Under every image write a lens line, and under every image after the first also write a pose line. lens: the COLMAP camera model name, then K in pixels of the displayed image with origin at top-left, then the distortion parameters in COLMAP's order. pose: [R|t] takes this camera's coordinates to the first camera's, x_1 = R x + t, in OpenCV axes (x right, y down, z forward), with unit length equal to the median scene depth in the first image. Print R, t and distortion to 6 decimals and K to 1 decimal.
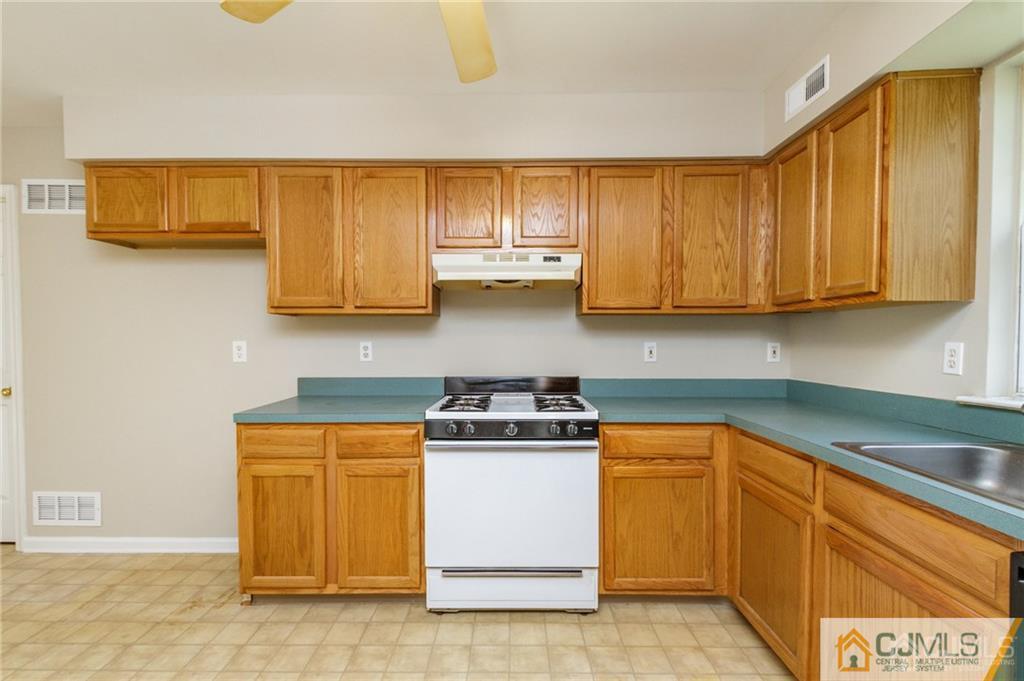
lens RADIAL K [[467.7, 0, 516.9], [0, 467.7, 349.6], [0, 0, 1]] dist [0.002224, 0.000152]
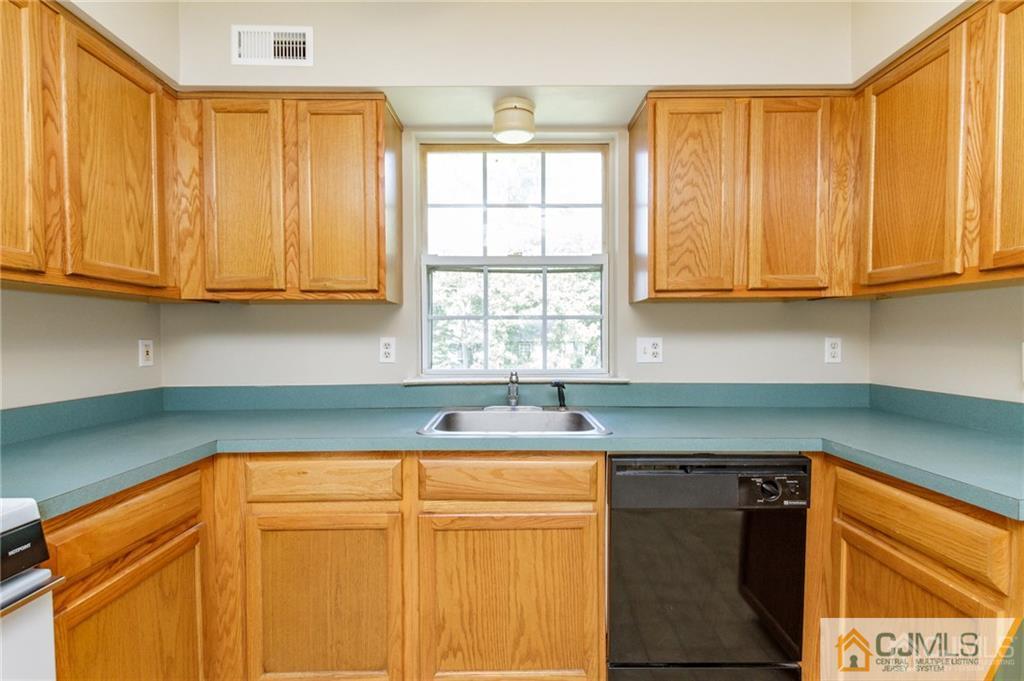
lens RADIAL K [[470.8, 0, 511.1], [0, 470.8, 347.9], [0, 0, 1]] dist [0.023636, -0.000017]
pose [[-0.014914, -0.023143, 0.999621, -0.265209], [0.027794, 0.999336, 0.023551, -0.005377], [-0.999502, 0.028135, -0.014261, 0.558538]]
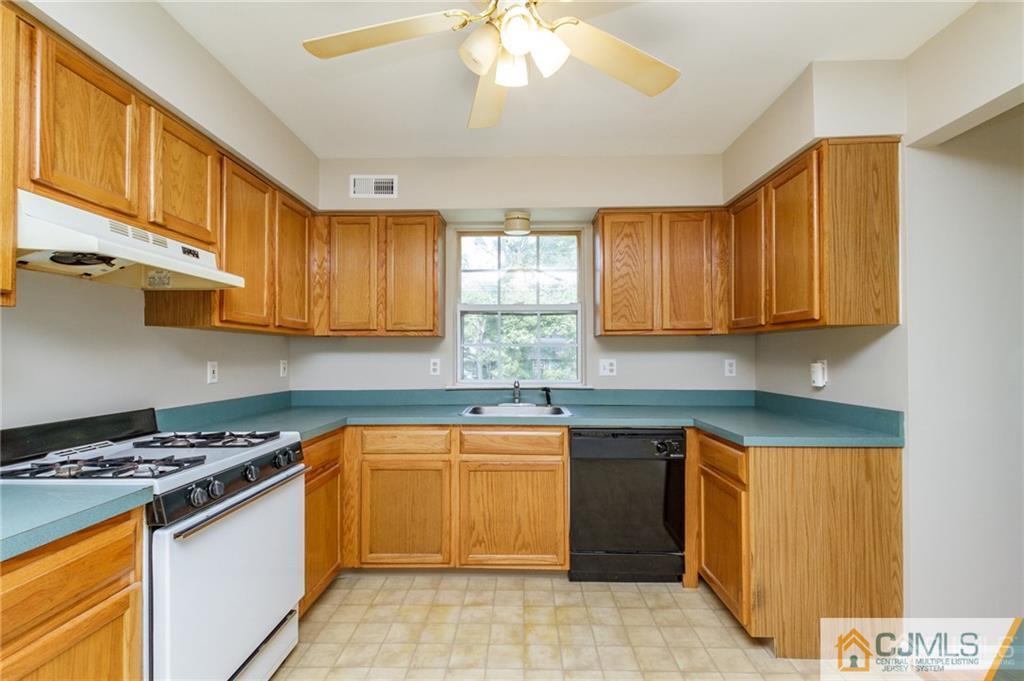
lens RADIAL K [[453.8, 0, 510.8], [0, 453.8, 352.0], [0, 0, 1]] dist [-0.000068, -0.000024]
pose [[0.015901, 0.007052, 0.999849, -0.737062], [0.025620, 0.999644, -0.007458, -0.015496], [-0.999545, 0.025735, 0.015715, 0.536194]]
